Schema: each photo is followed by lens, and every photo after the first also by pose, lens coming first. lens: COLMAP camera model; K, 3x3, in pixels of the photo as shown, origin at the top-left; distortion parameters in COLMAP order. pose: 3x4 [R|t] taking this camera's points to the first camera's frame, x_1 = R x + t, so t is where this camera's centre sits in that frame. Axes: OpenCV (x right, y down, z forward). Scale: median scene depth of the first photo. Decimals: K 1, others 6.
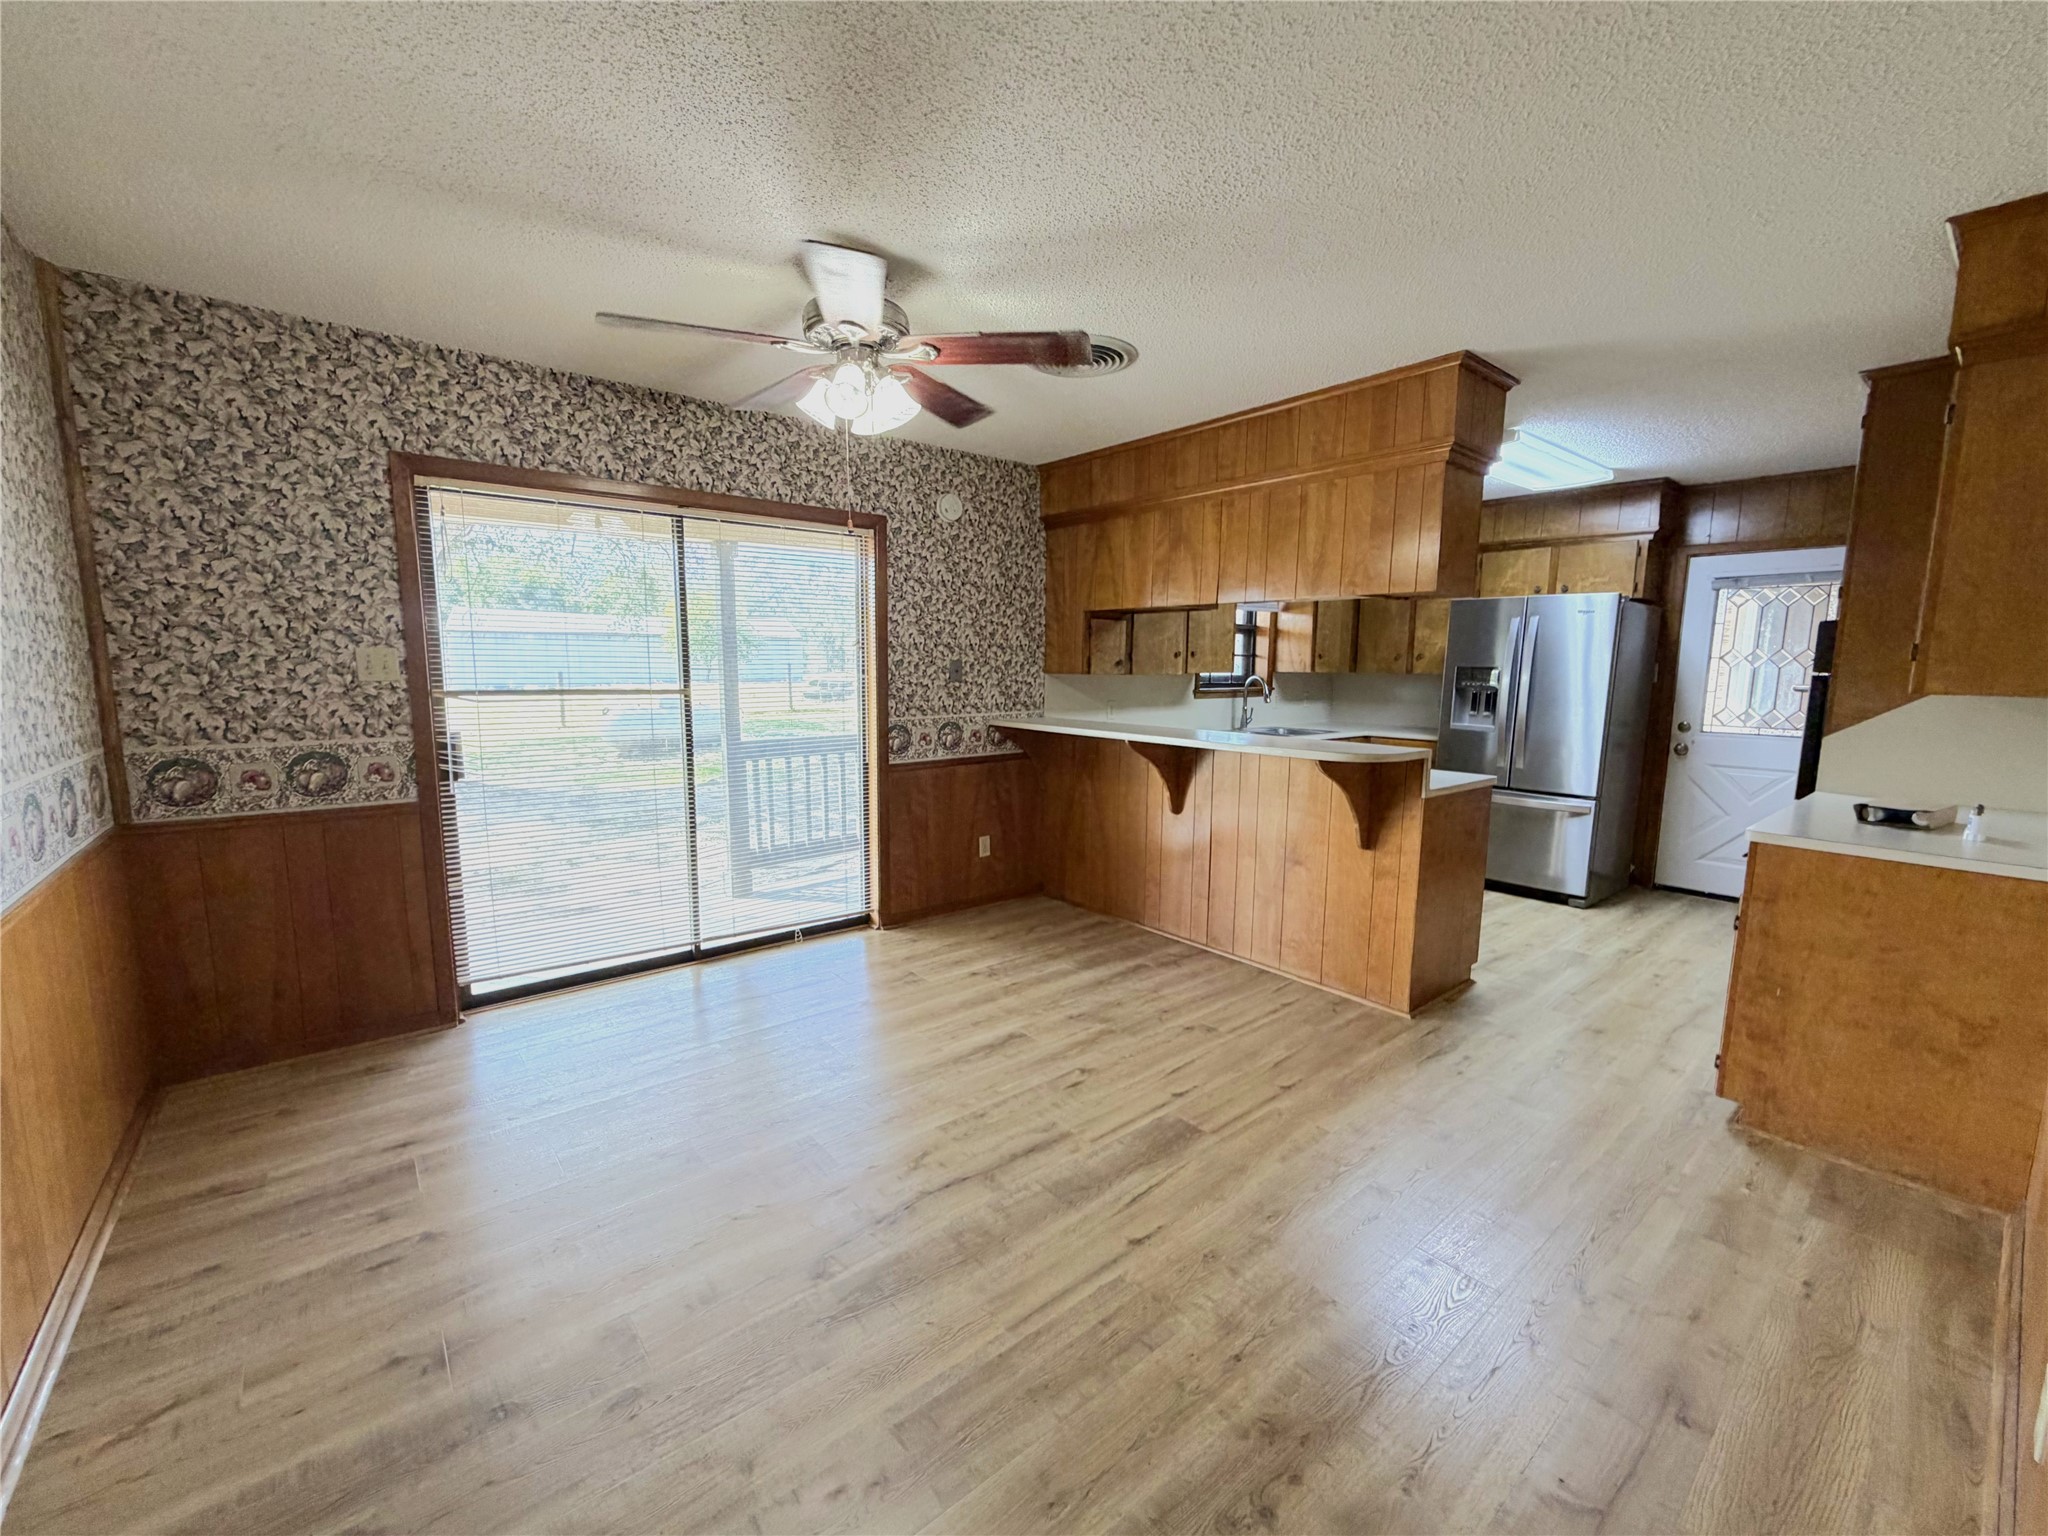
lens RADIAL K [[833.9, 0, 1009.8], [0, 833.9, 772.6], [0, 0, 1]] dist [-0.011307, 0.000781]
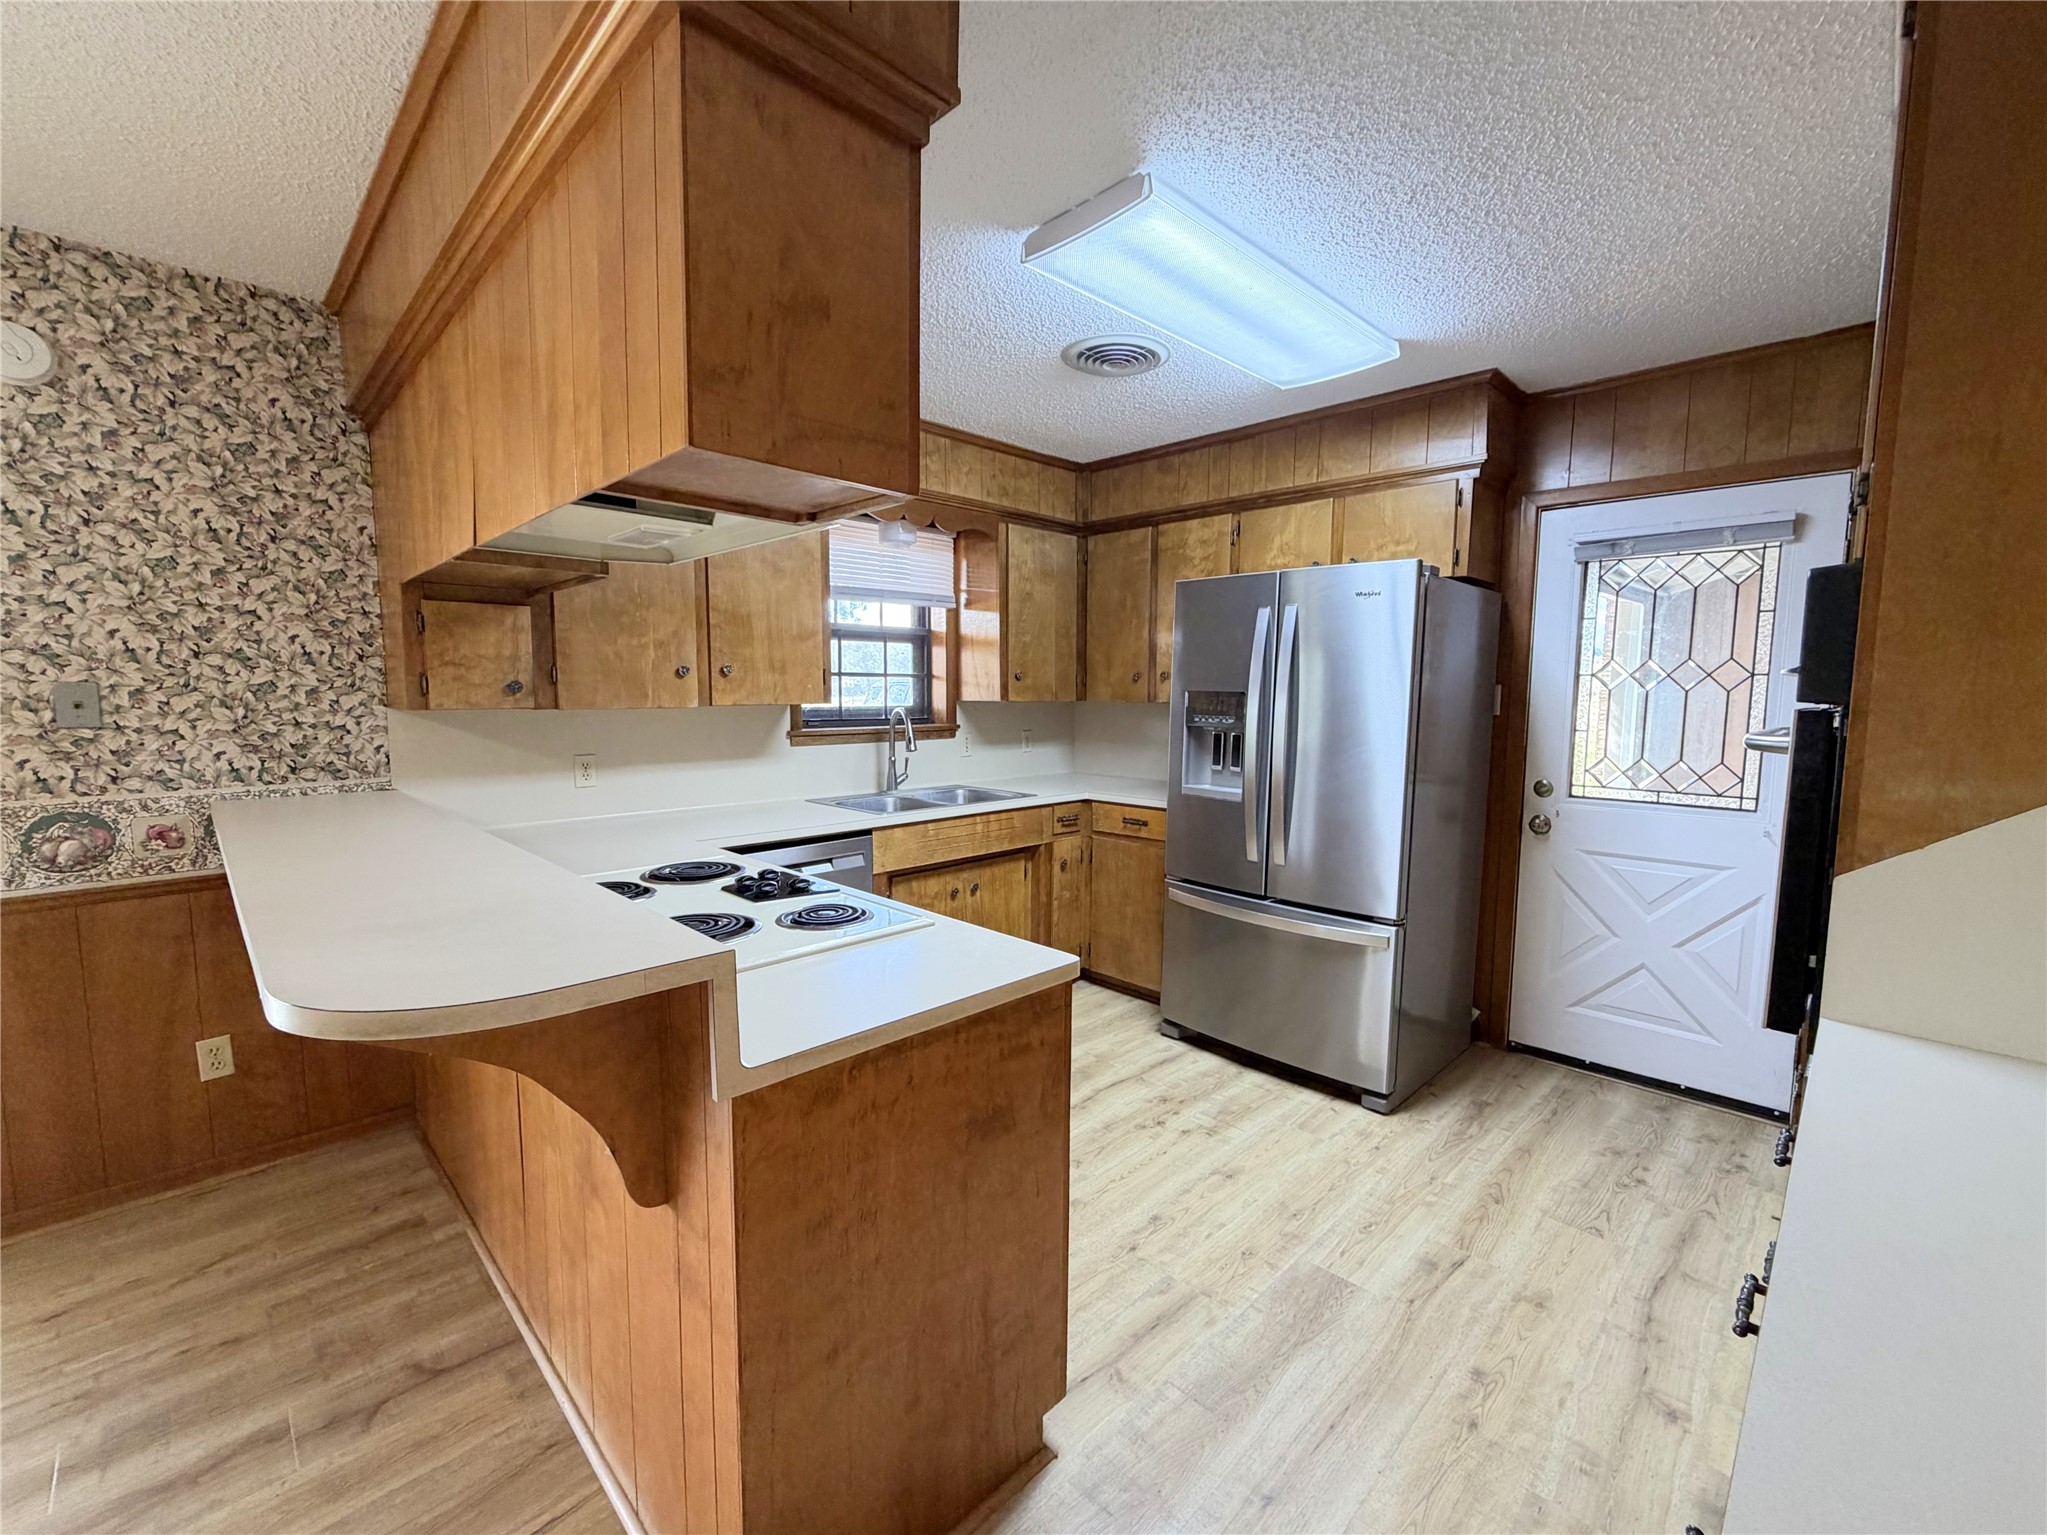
lens RADIAL K [[833.5, 0, 1038.8], [0, 833.5, 768.1], [0, 0, 1]] dist [-0.011307, 0.000781]
pose [[0.994395, -0.012120, 0.105036, 0.392003], [0.015892, 0.999256, -0.035146, -0.056245], [-0.104532, 0.036618, 0.993847, 0.442530]]
